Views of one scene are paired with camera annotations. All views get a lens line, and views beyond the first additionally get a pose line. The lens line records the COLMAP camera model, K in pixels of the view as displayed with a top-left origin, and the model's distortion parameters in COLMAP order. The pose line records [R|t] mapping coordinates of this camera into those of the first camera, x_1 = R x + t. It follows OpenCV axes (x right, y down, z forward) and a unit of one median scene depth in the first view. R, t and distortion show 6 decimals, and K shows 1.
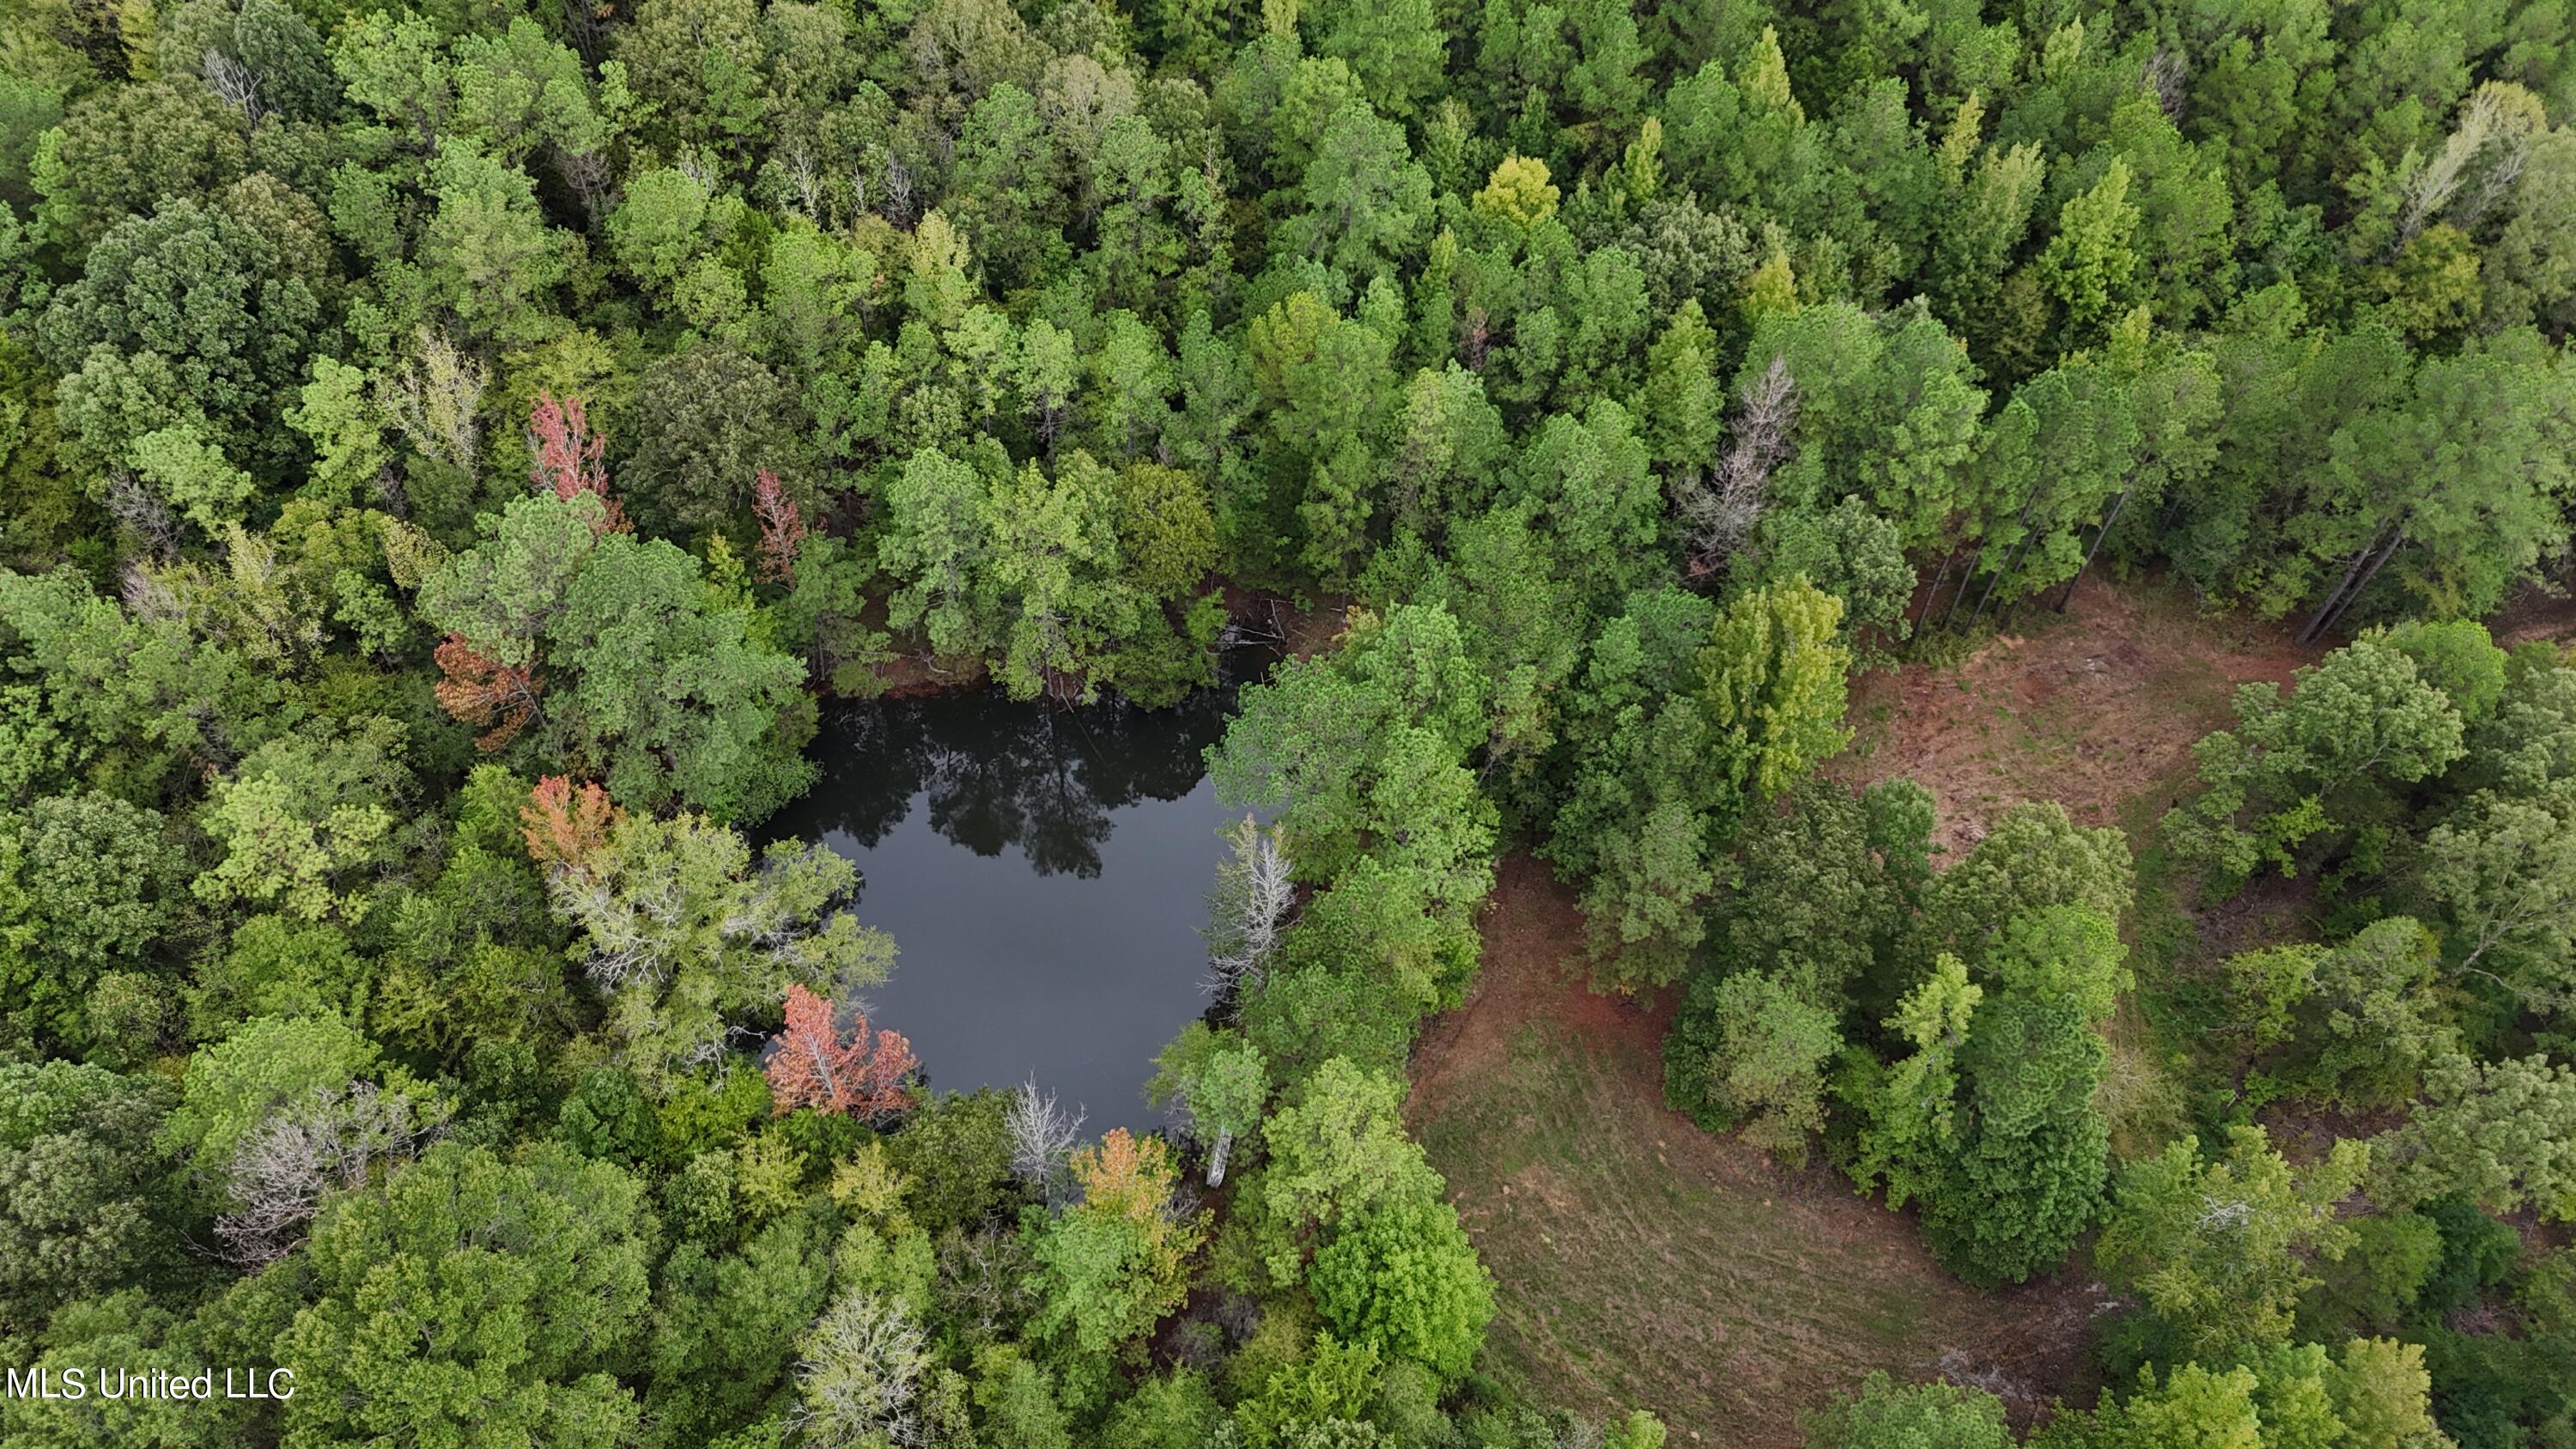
lens RADIAL K [[1870.3, 0, 1305.1], [0, 1870.3, 727.9], [0, 0, 1]] dist [0.064630, -0.053368]
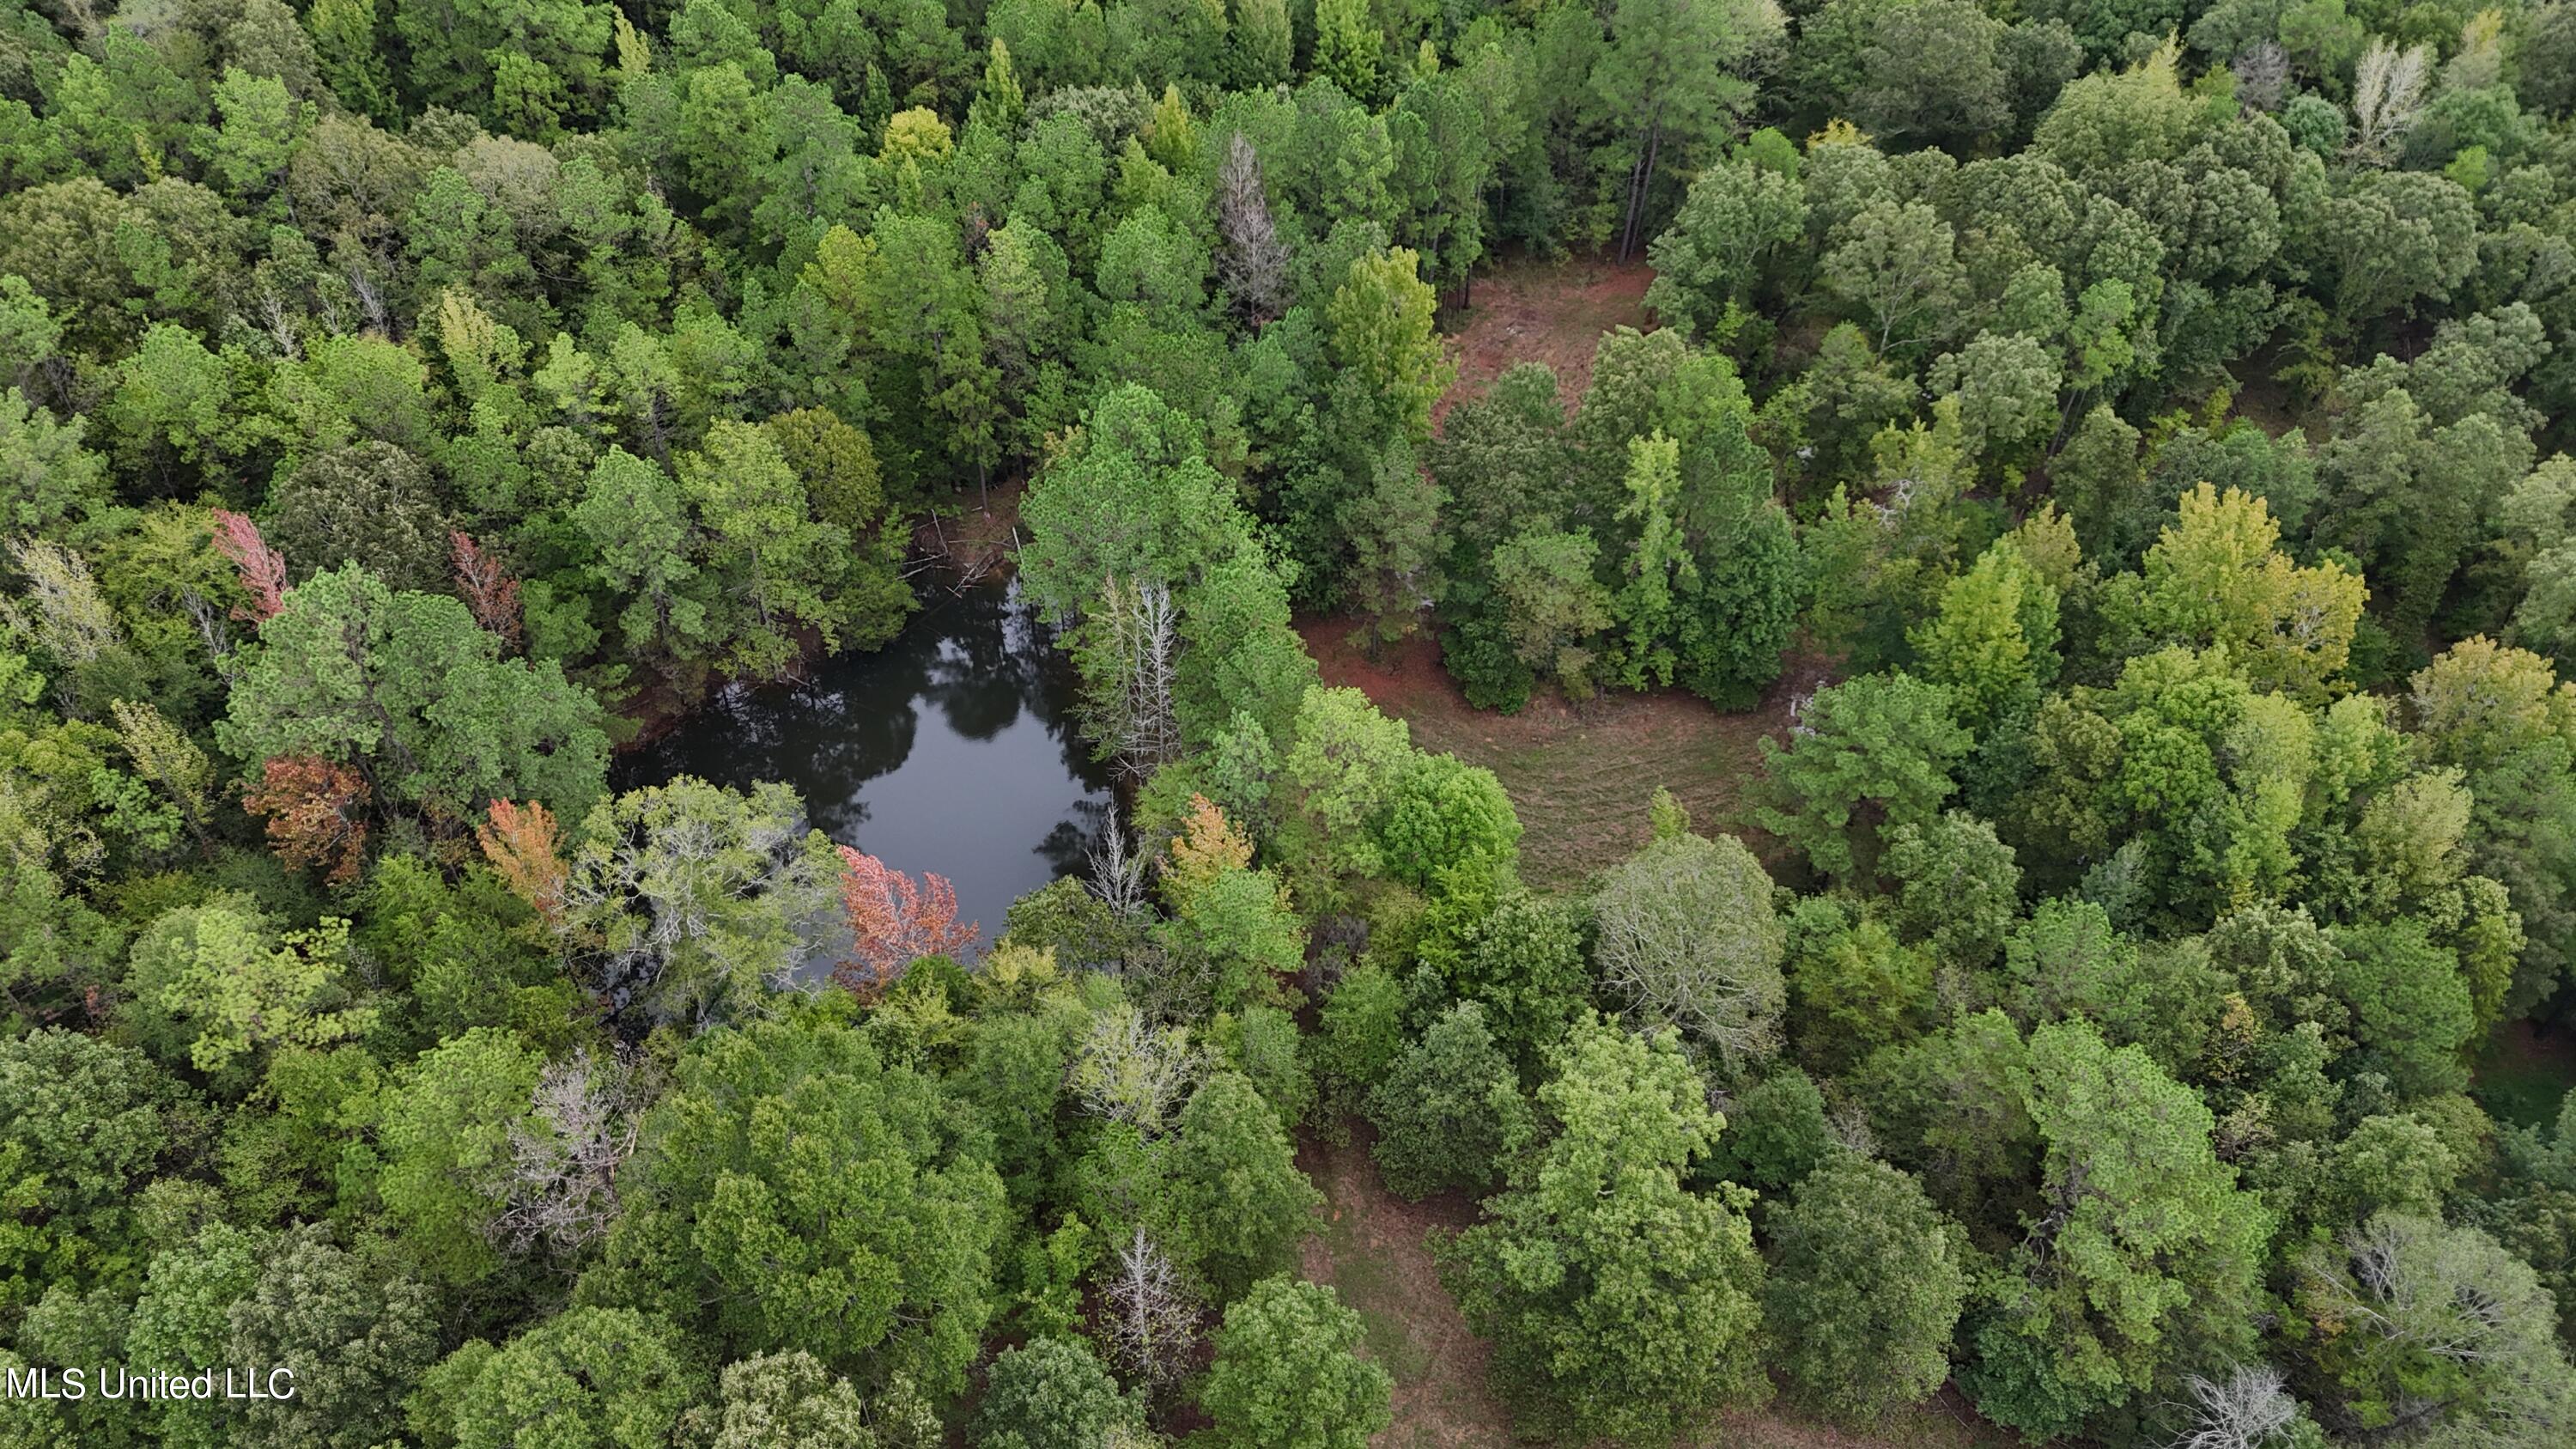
lens RADIAL K [[1870.3, 0, 1283.4], [0, 1870.3, 719.6], [0, 0, 1]] dist [0.064630, -0.053368]
pose [[0.804147, -0.433558, 0.406664, -0.363994], [0.480060, 0.877121, -0.014155, 0.157412], [-0.350557, 0.206606, 0.913468, -0.020633]]
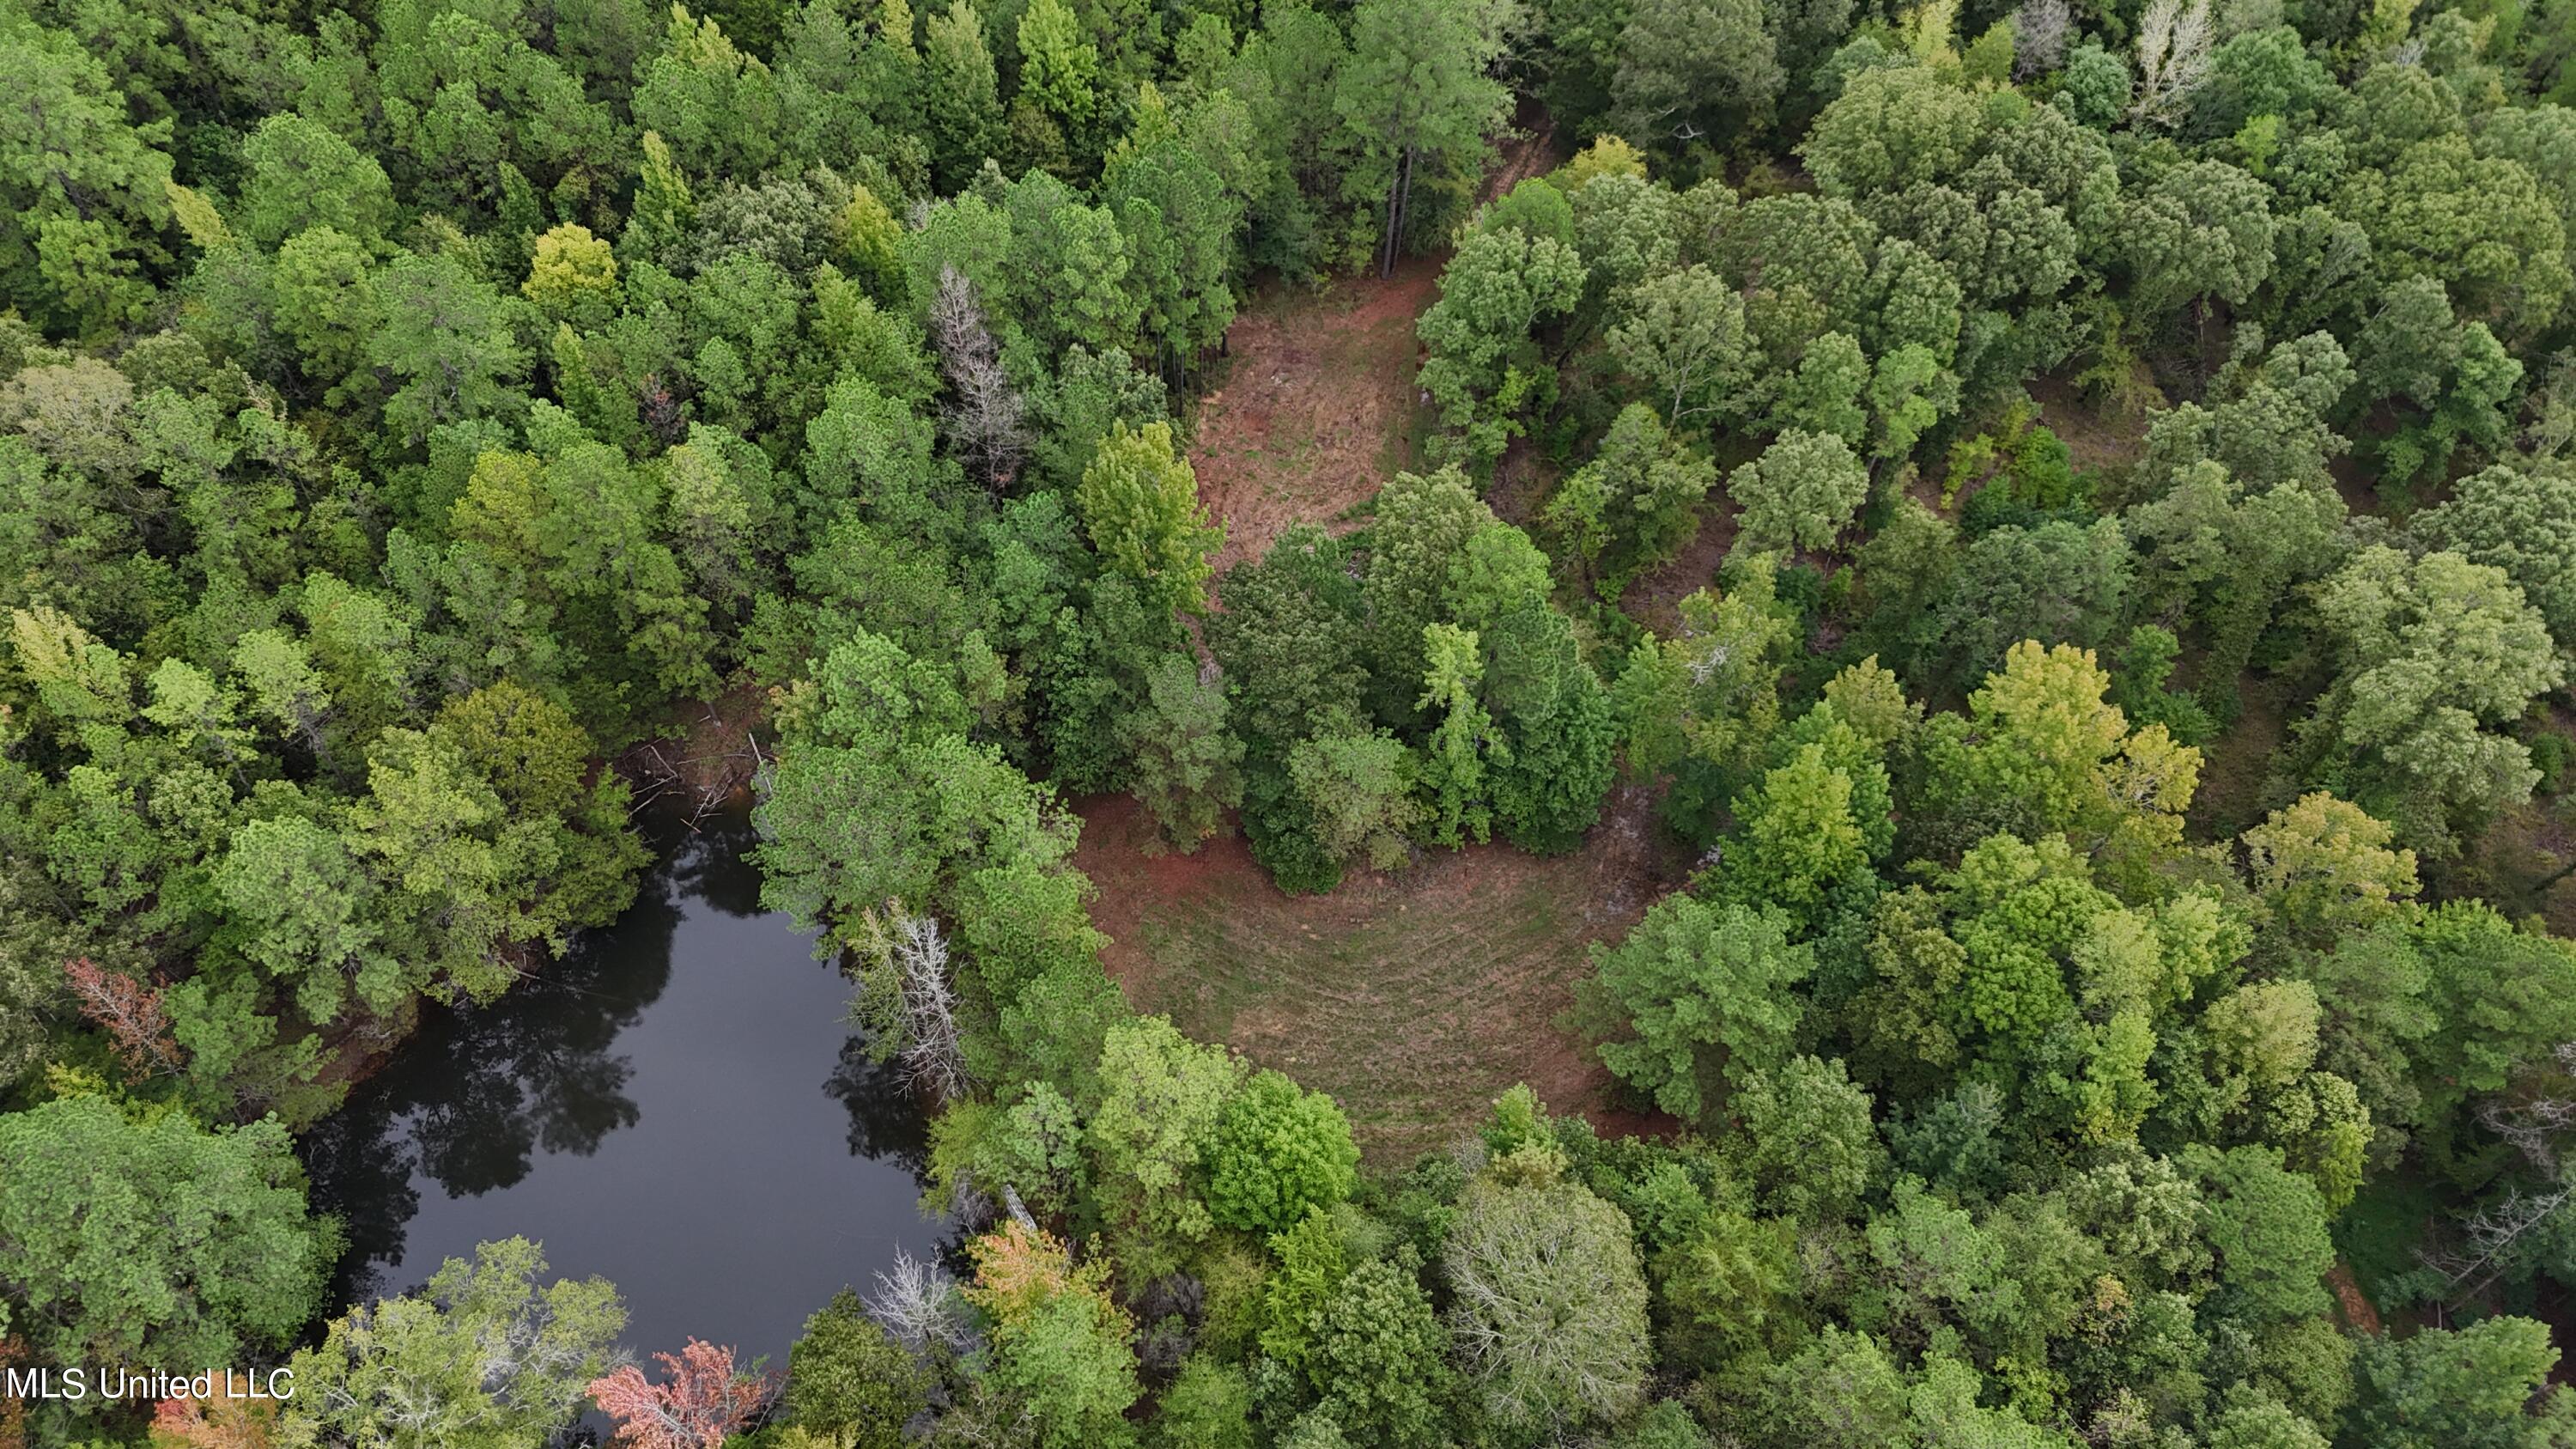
lens RADIAL K [[1870.3, 0, 1275.3], [0, 1870.3, 721.2], [0, 0, 1]] dist [0.064630, -0.053368]
pose [[0.705930, -0.577373, 0.410248, -0.187835], [0.565930, 0.808086, 0.163462, -0.059835], [-0.425894, 0.116779, 0.897205, 0.020141]]
